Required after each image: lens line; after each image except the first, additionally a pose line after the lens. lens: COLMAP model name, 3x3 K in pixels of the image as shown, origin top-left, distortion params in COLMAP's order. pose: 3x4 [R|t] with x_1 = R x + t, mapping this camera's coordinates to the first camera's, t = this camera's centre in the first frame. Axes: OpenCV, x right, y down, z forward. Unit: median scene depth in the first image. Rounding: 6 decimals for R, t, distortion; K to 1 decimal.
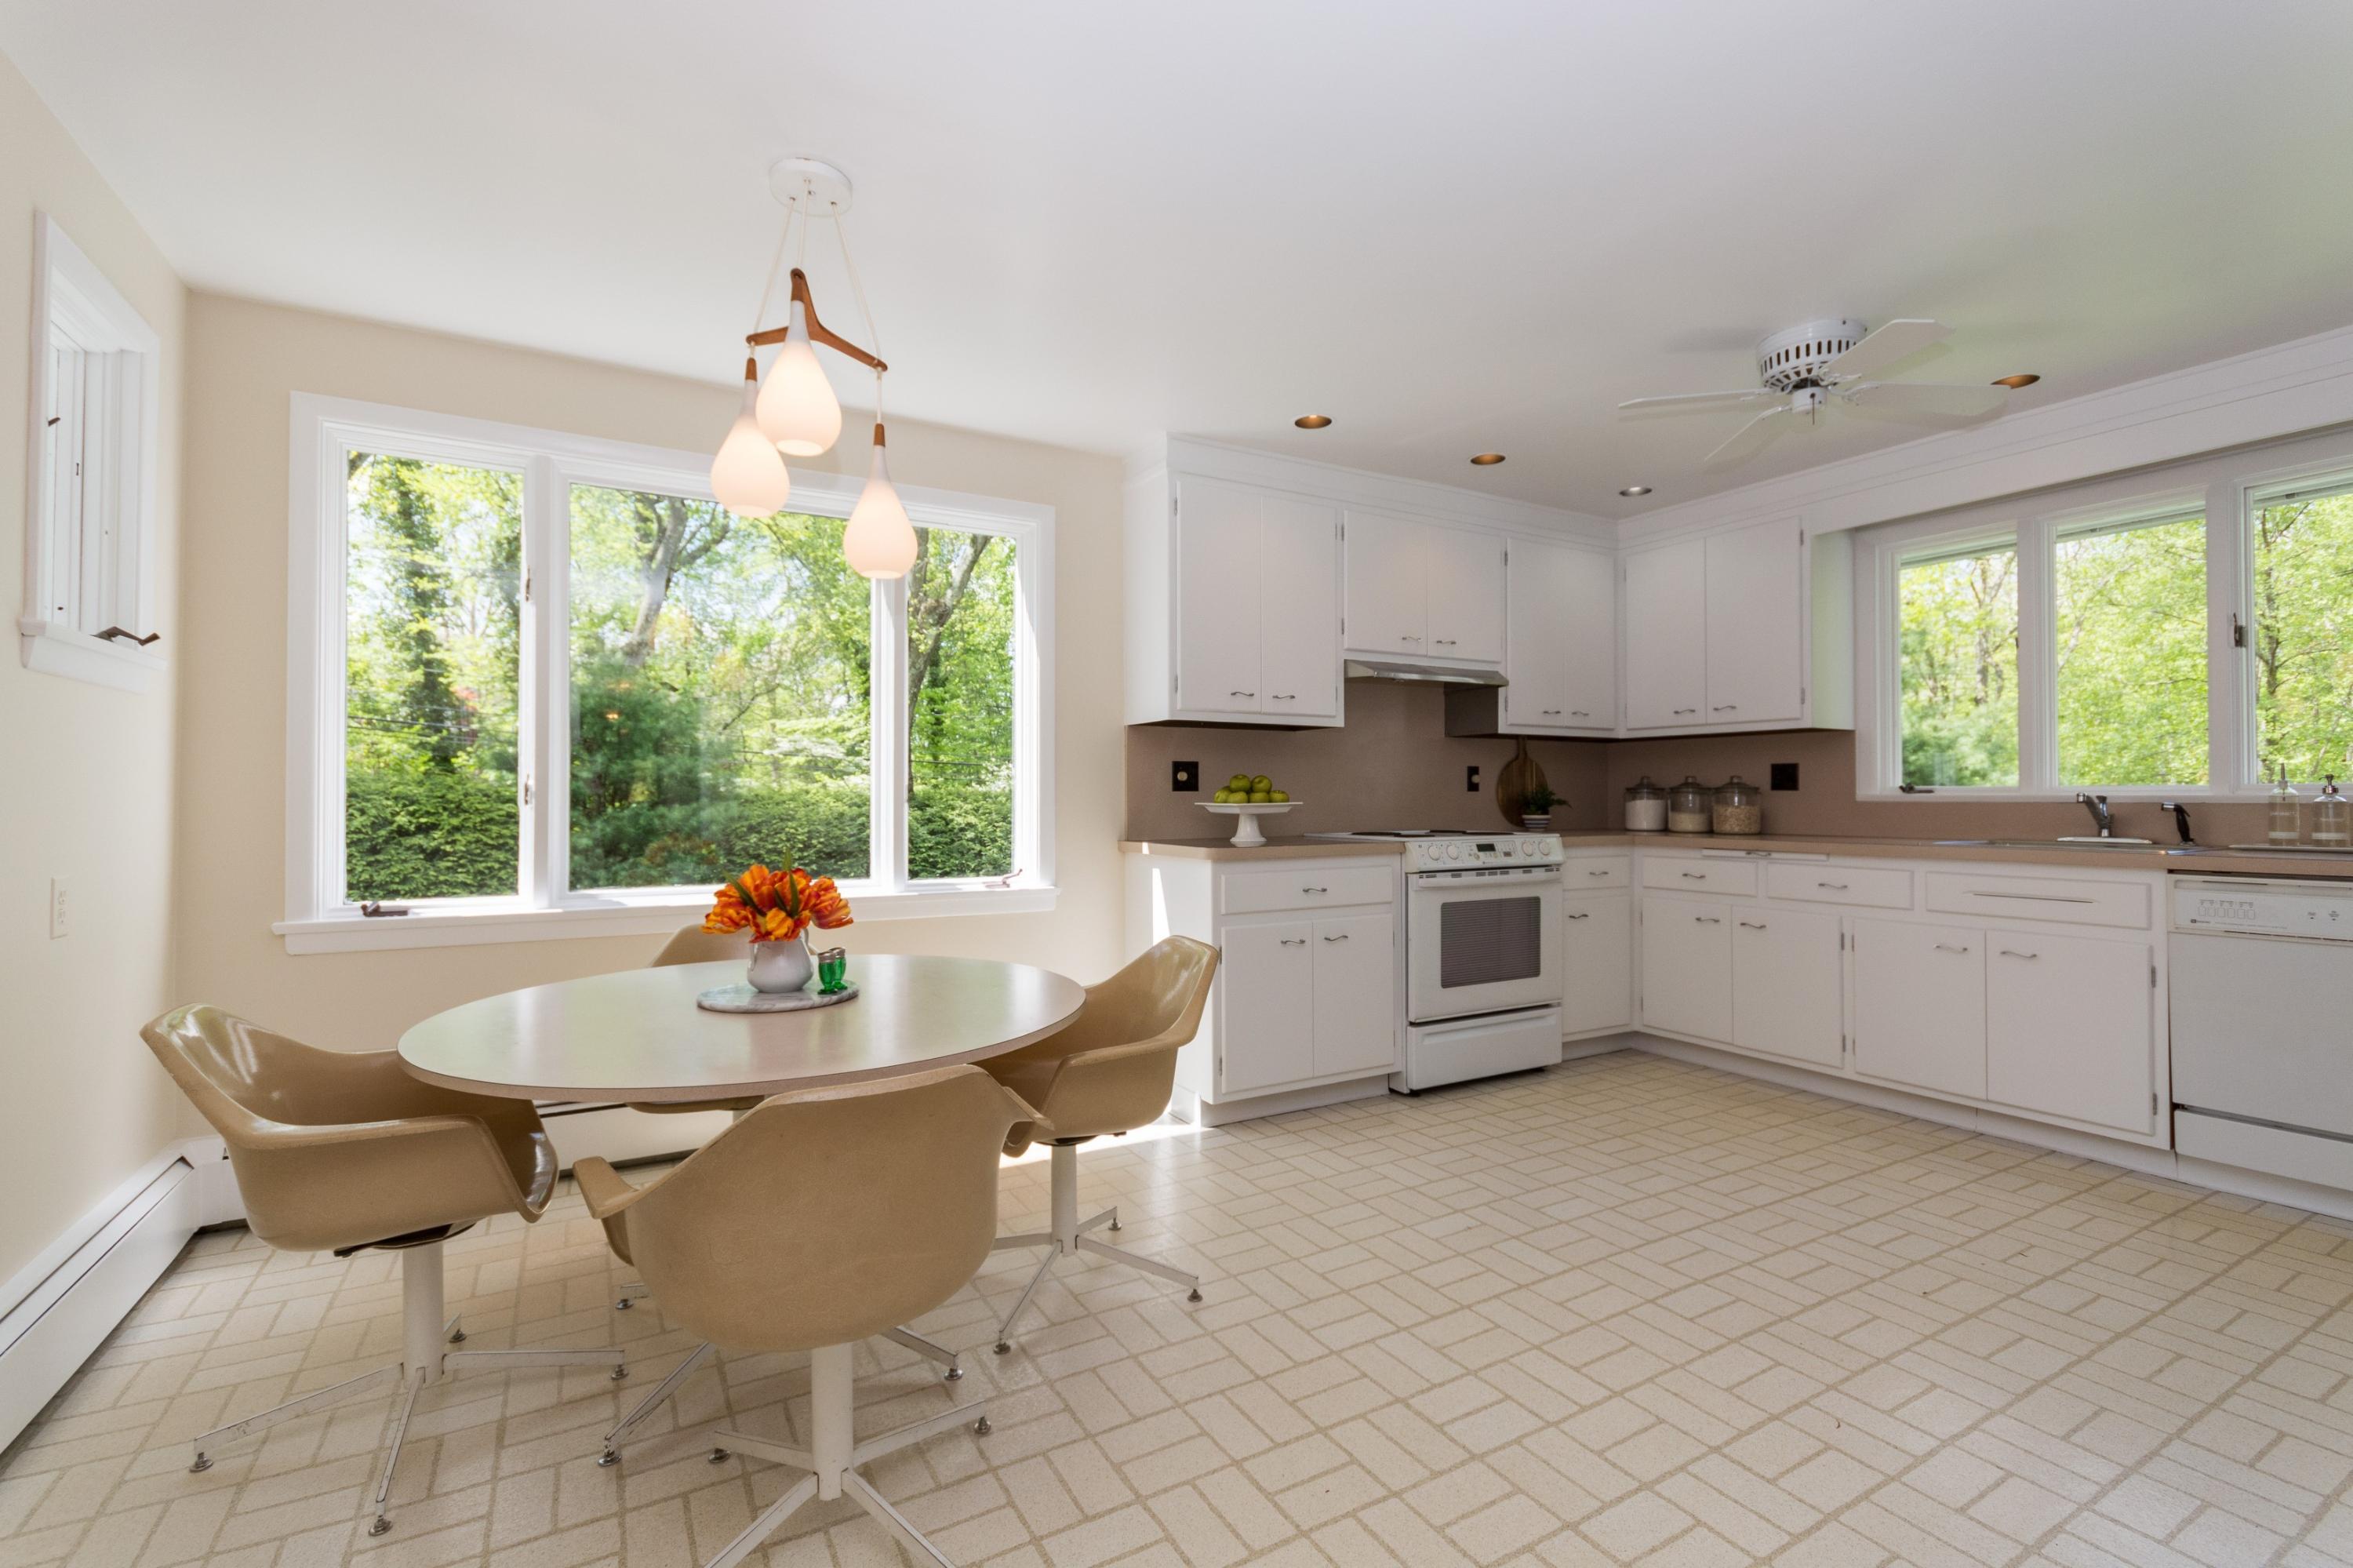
lens RADIAL K [[1026.1, 0, 1182.2], [0, 1026.1, 789.1], [0, 0, 1]] dist [-0.012209, -0.000139]
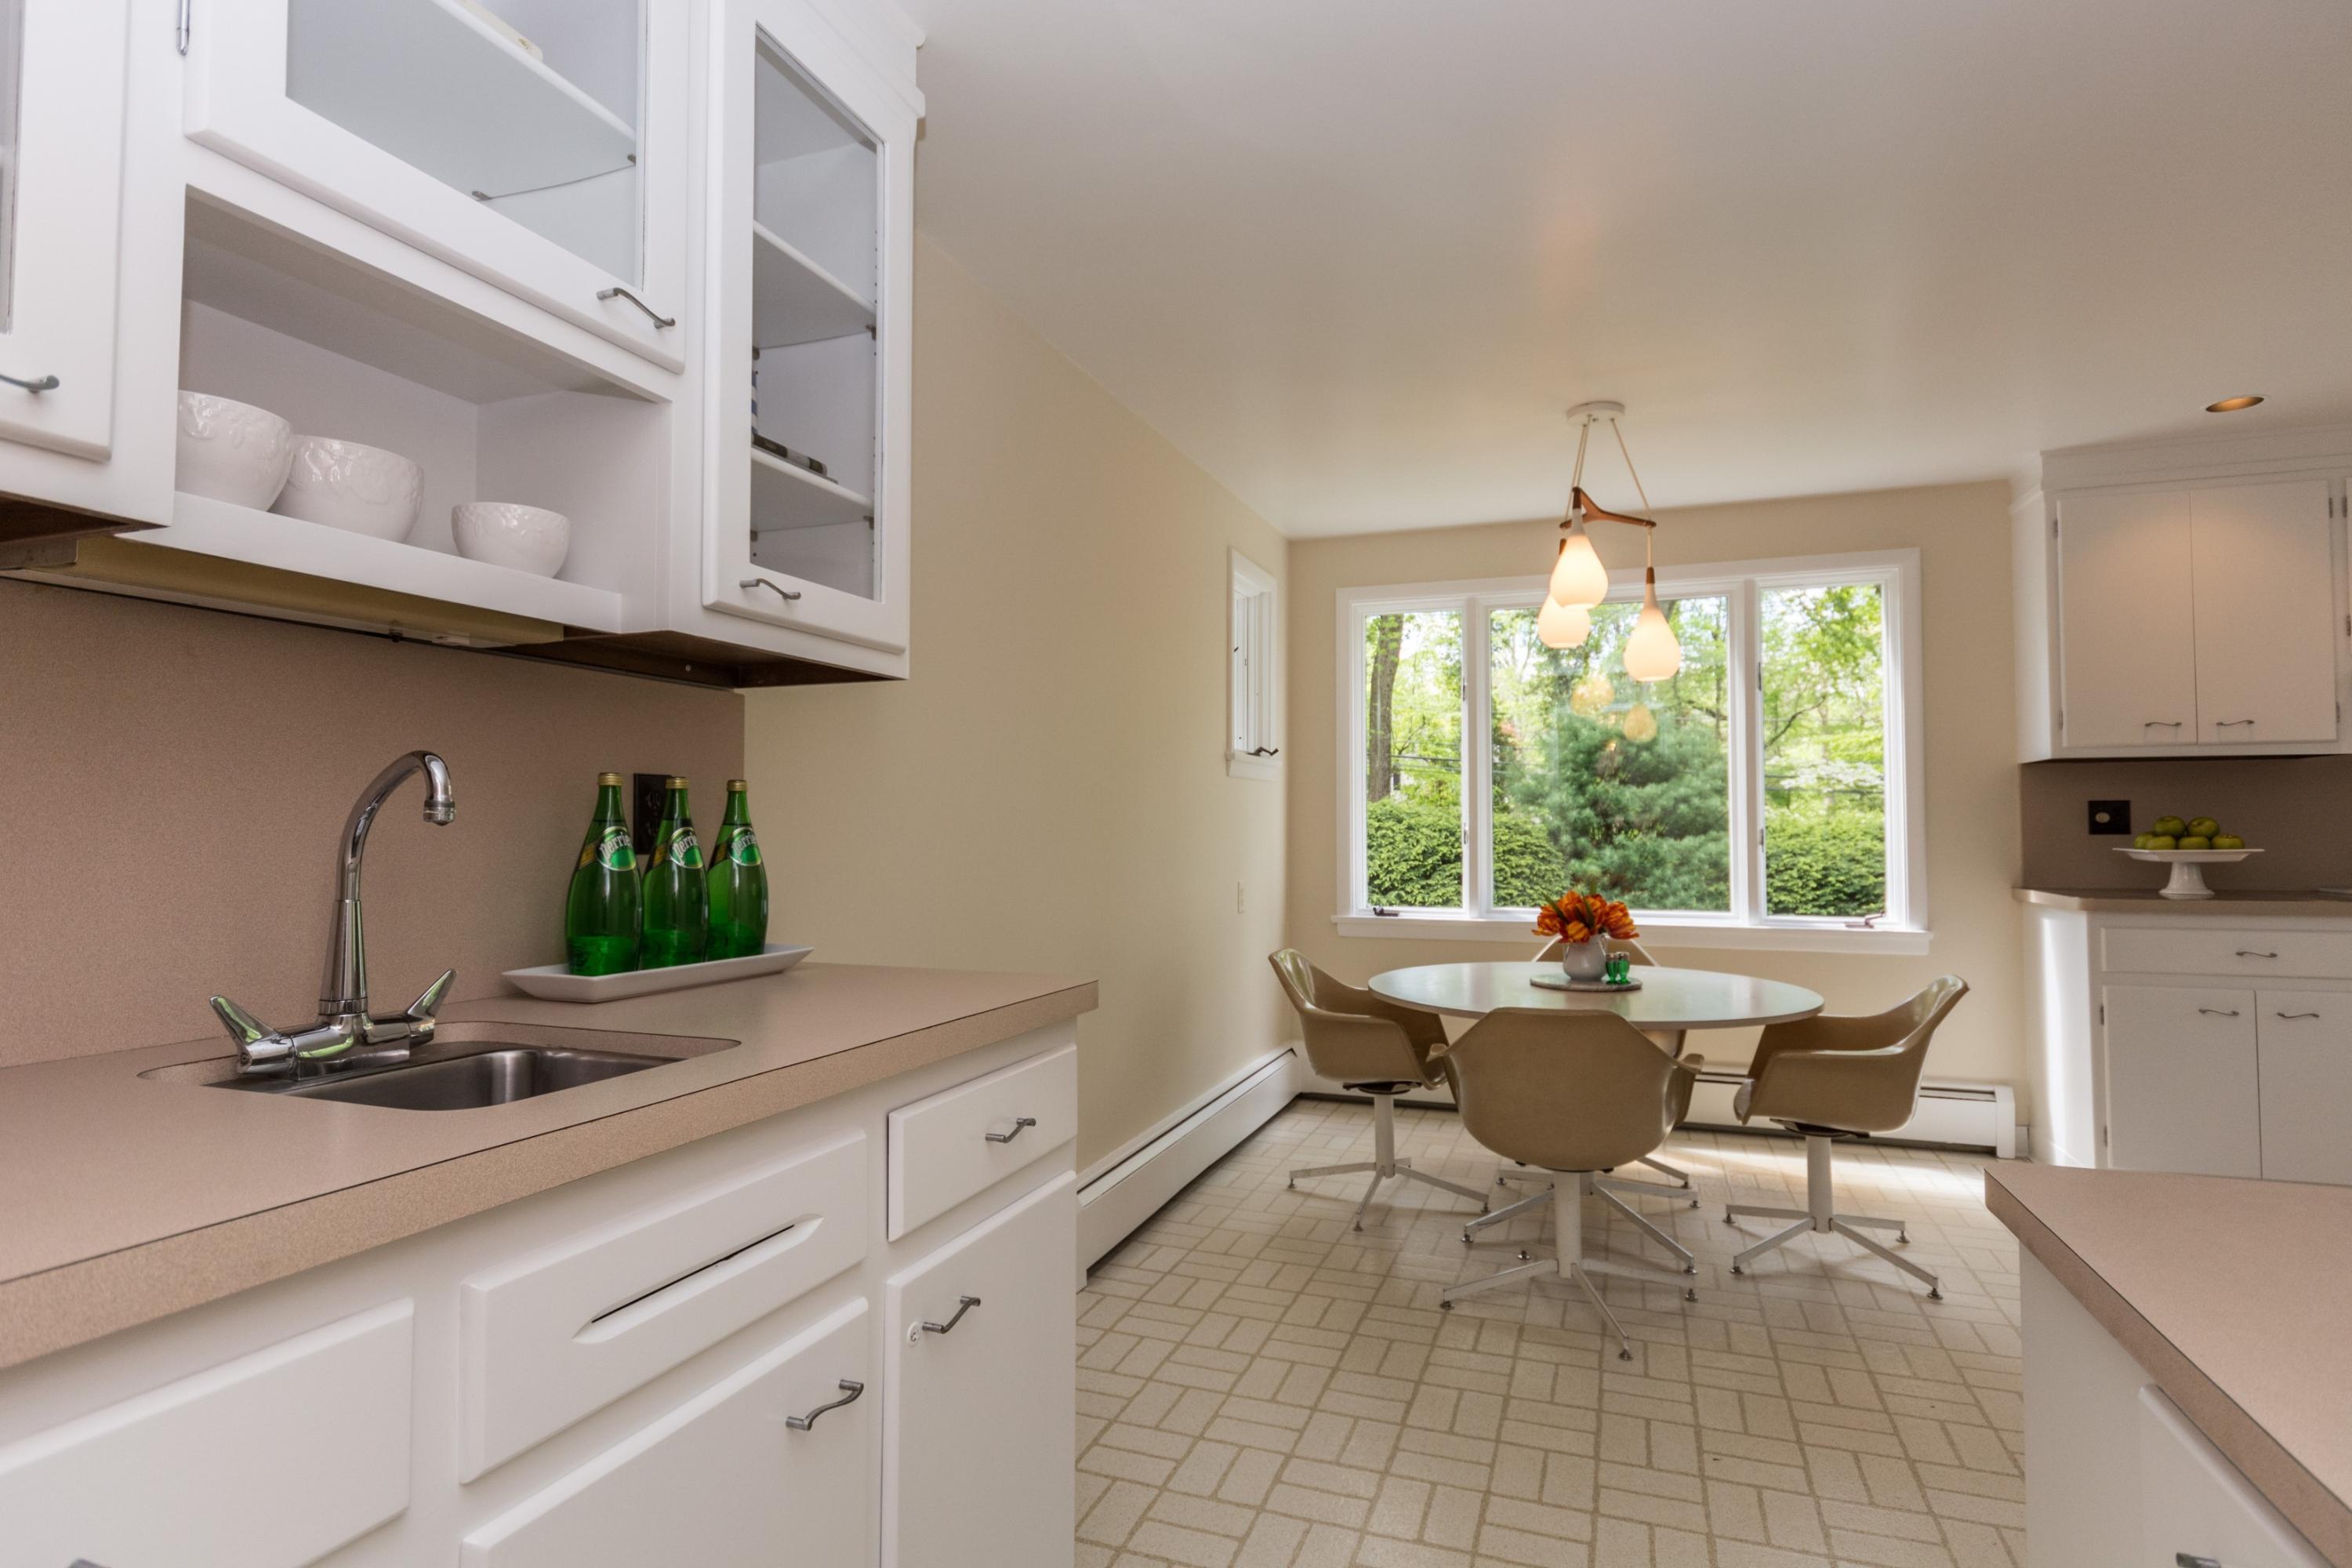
lens RADIAL K [[1340.0, 0, 1176.0], [0, 1340.0, 784.0], [0, 0, 1]] dist [0.002328, -0.000058]
pose [[0.631475, -0.022234, -0.775077, 0.590503], [0.007986, 0.999722, -0.022172, -0.033086], [0.775355, 0.007811, 0.631478, -0.528892]]
